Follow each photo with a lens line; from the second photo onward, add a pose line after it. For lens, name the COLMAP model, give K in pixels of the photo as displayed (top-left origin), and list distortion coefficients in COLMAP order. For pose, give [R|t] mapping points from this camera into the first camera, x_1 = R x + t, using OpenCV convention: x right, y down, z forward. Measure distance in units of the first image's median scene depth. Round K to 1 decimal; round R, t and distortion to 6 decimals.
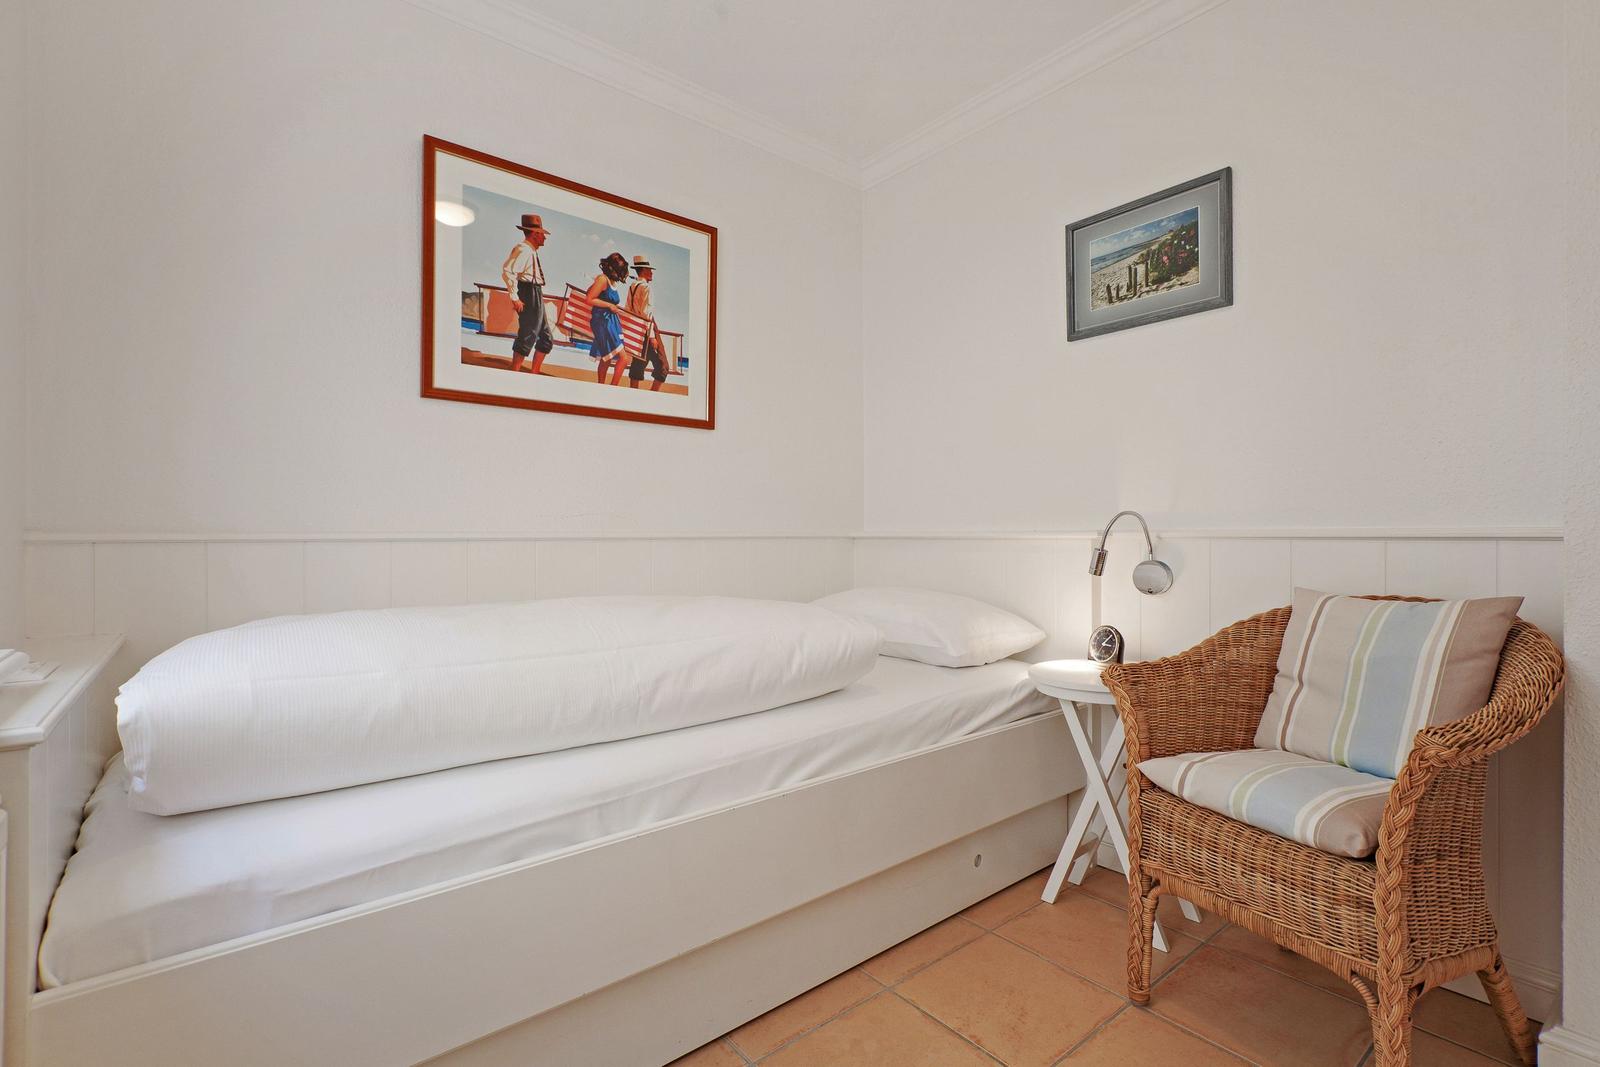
lens RADIAL K [[737.3, 0, 803.3], [0, 737.3, 524.5], [0, 0, 1]] dist [0.012431, 0.000110]
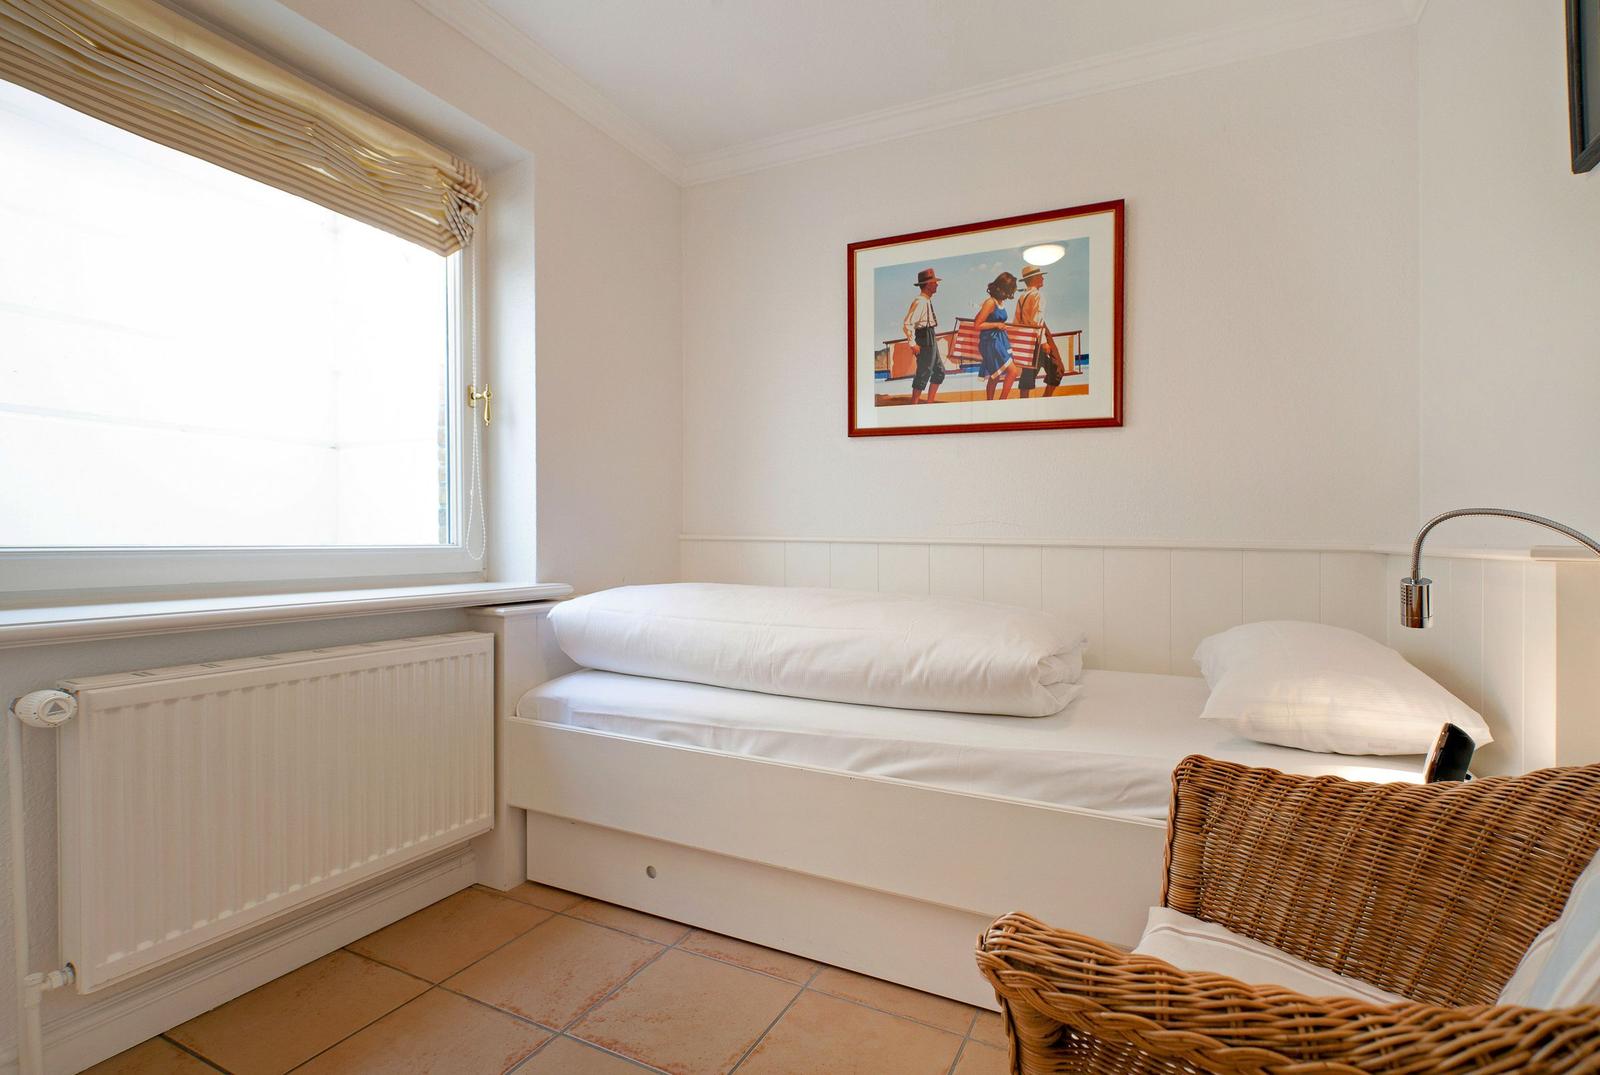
lens RADIAL K [[748.9, 0, 807.9], [0, 748.9, 539.6], [0, 0, 1]] dist [0.013066, 0.000813]
pose [[0.426146, 0.015190, -0.904527, 0.629037], [-0.003629, 0.999880, 0.015082, -0.003691], [0.904647, -0.003144, 0.426149, 0.307217]]
